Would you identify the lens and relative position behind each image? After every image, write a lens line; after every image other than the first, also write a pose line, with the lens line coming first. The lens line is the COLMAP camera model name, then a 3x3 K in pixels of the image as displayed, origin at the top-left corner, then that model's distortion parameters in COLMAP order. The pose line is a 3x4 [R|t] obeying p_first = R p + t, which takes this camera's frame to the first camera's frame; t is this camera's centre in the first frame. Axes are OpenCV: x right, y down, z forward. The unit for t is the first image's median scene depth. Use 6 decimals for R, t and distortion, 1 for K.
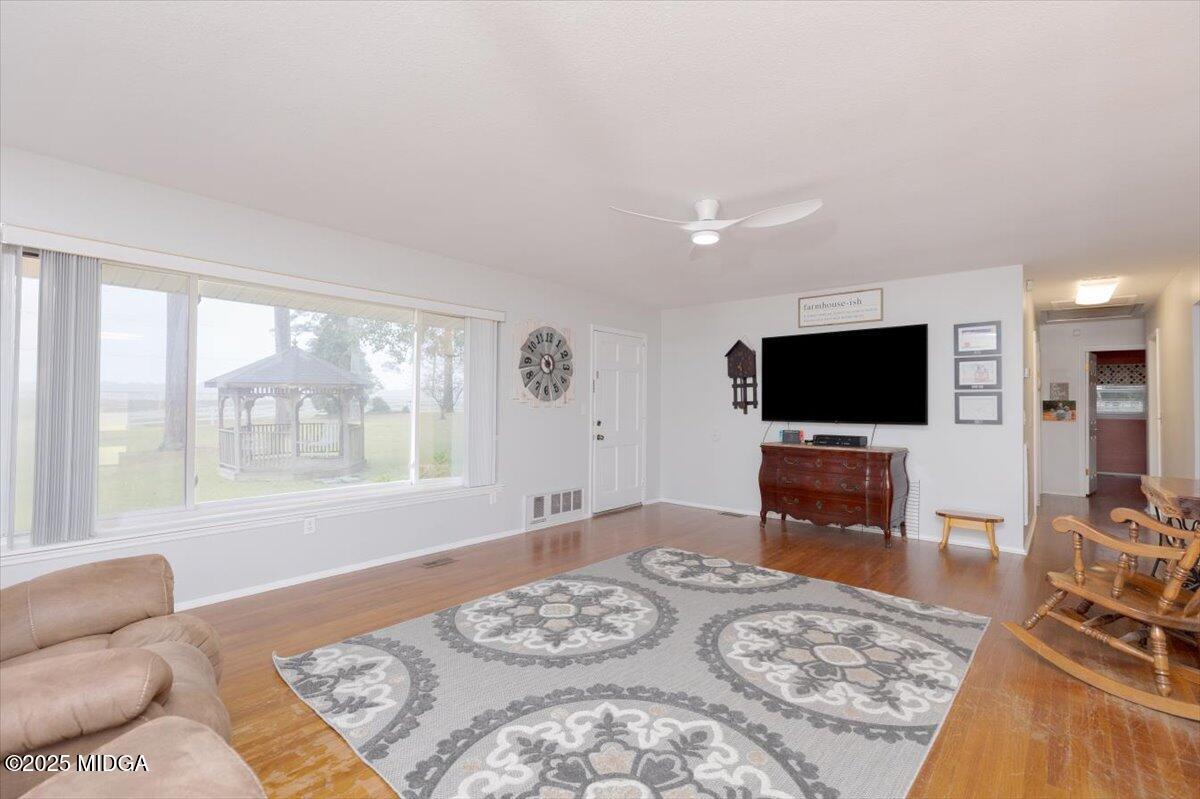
lens RADIAL K [[548.1, 0, 598.1], [0, 548.1, 393.8], [0, 0, 1]] dist [0.000004, 0.000007]
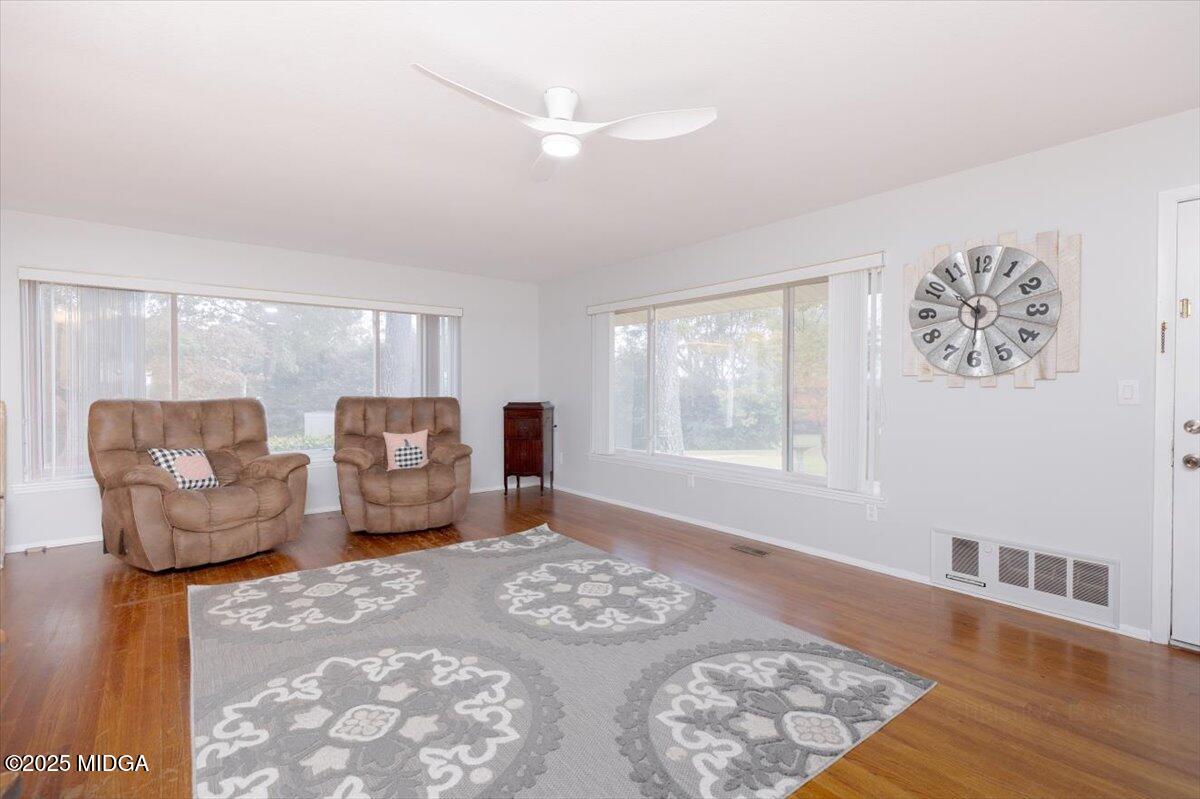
lens RADIAL K [[548.1, 0, 598.1], [0, 548.1, 393.8], [0, 0, 1]] dist [0.000004, 0.000007]
pose [[-0.187821, 0.002236, -0.982201, 0.848072], [0.018245, 0.999833, -0.001213, 0.037565], [0.982034, -0.018148, -0.187830, 1.122575]]
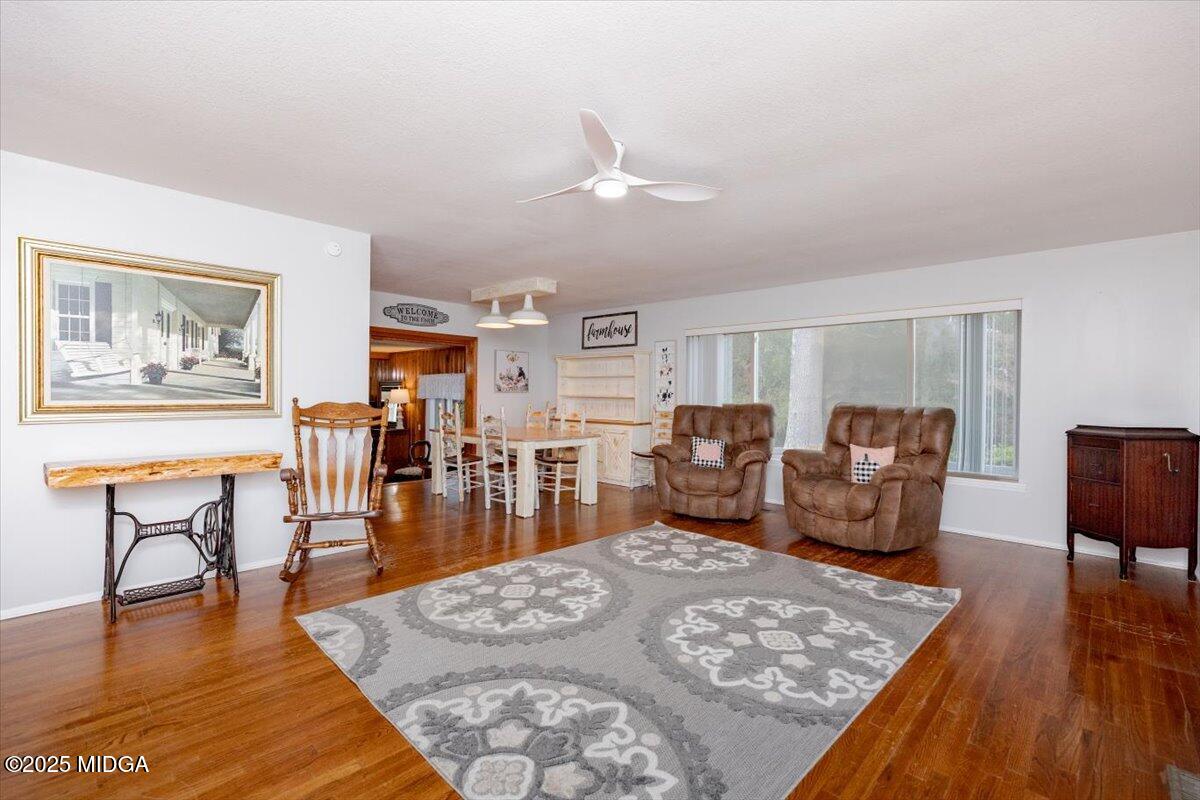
lens RADIAL K [[532.4, 0, 604.0], [0, 532.4, 396.1], [0, 0, 1]] dist [0.000774, -0.000014]
pose [[-0.998927, -0.022086, 0.040705, 0.158925], [-0.022856, 0.999567, -0.018538, 0.040576], [-0.040277, -0.019448, -0.998999, 1.714114]]
